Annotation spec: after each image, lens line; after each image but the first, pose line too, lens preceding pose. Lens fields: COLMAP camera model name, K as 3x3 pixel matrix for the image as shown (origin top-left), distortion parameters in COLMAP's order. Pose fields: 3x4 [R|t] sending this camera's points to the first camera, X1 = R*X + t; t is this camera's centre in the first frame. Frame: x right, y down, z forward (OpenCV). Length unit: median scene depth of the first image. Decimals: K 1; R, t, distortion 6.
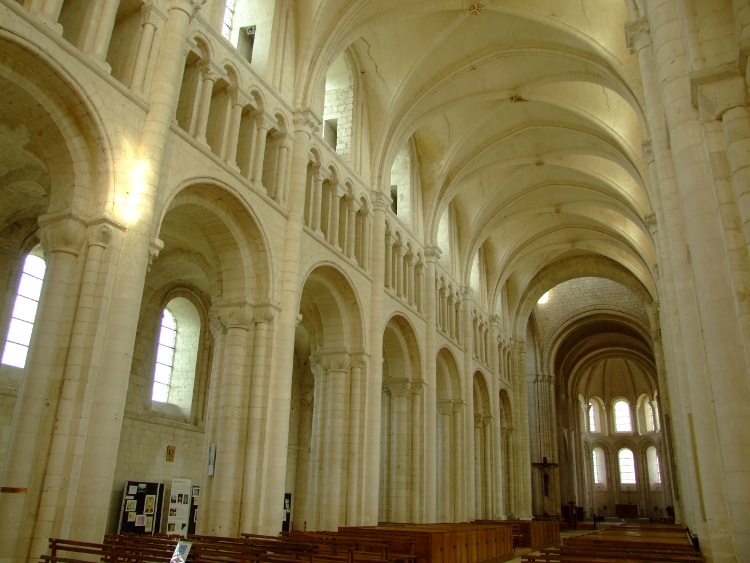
lens RADIAL K [[611.8, 0, 360.6], [0, 611.8, 274.7], [0, 0, 1]] dist [-0.159716, 0.137760]
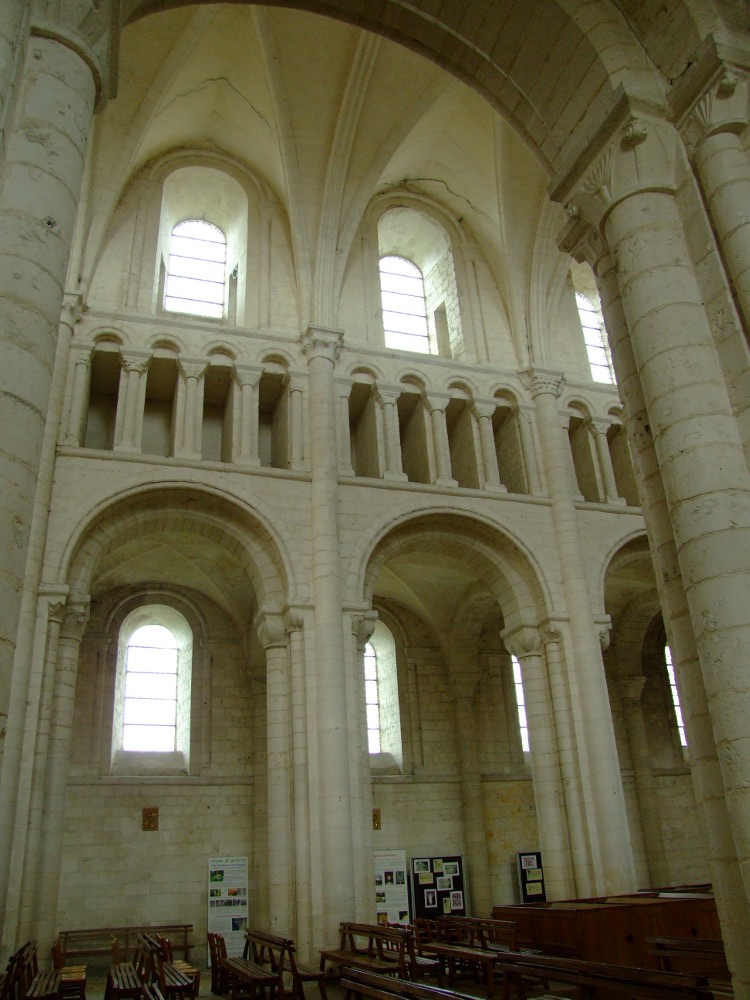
lens RADIAL K [[787.6, 0, 376.0], [0, 787.6, 542.1], [0, 0, 1]] dist [-0.096603, 0.006382]
pose [[0.699574, -0.343389, -0.626642, 0.460554], [0.325082, 0.933899, -0.148845, 0.129612], [0.636332, -0.099582, 0.764961, 0.305545]]
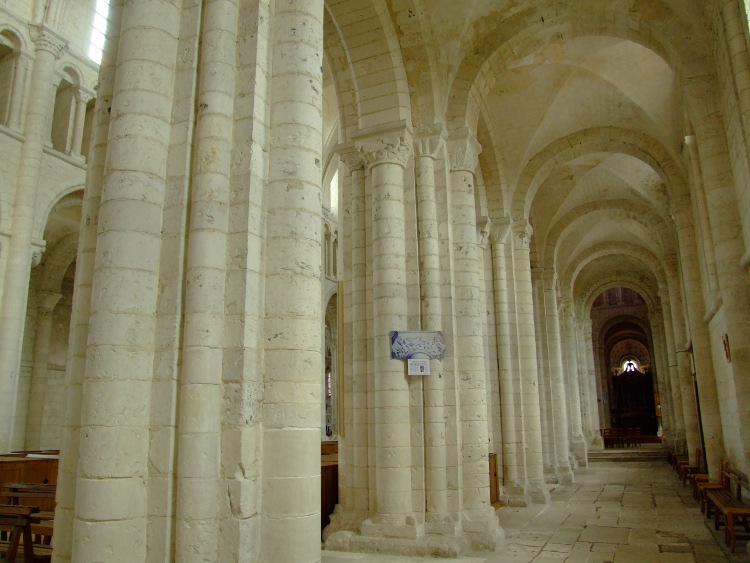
lens RADIAL K [[612.3, 0, 355.9], [0, 612.3, 281.3], [0, 0, 1]] dist [-0.156816, 0.127004]
pose [[0.998647, -0.049749, 0.015129, 0.491628], [0.047600, 0.991742, 0.119086, 0.138832], [-0.020929, -0.118204, 0.992769, 0.285278]]
